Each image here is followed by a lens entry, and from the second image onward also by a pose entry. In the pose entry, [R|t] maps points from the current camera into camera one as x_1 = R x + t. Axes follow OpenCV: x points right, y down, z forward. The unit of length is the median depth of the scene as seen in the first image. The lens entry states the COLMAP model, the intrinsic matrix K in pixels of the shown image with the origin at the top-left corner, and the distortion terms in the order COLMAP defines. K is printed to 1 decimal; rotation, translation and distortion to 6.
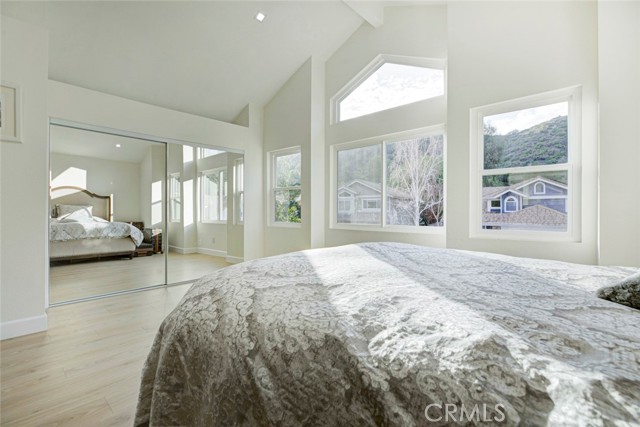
lens RADIAL K [[293.2, 0, 319.1], [0, 293.2, 211.7], [0, 0, 1]] dist [-0.001081, -0.000472]
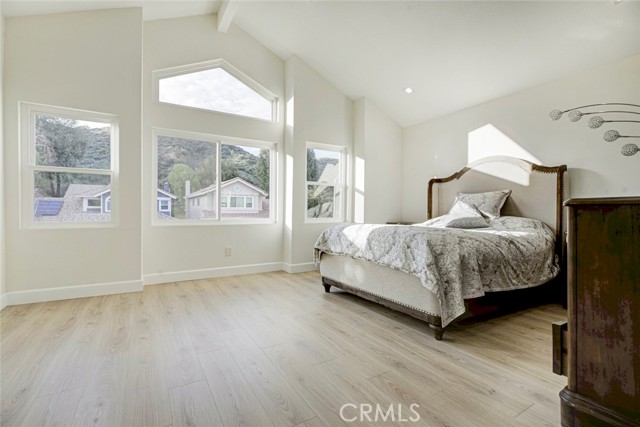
lens RADIAL K [[293.2, 0, 319.1], [0, 293.2, 211.7], [0, 0, 1]] dist [-0.001081, -0.000472]
pose [[0.264367, -0.004708, 0.964411, -0.117281], [0.006170, 0.999976, 0.003190, 0.003084], [-0.964402, 0.005107, 0.264390, 0.059543]]
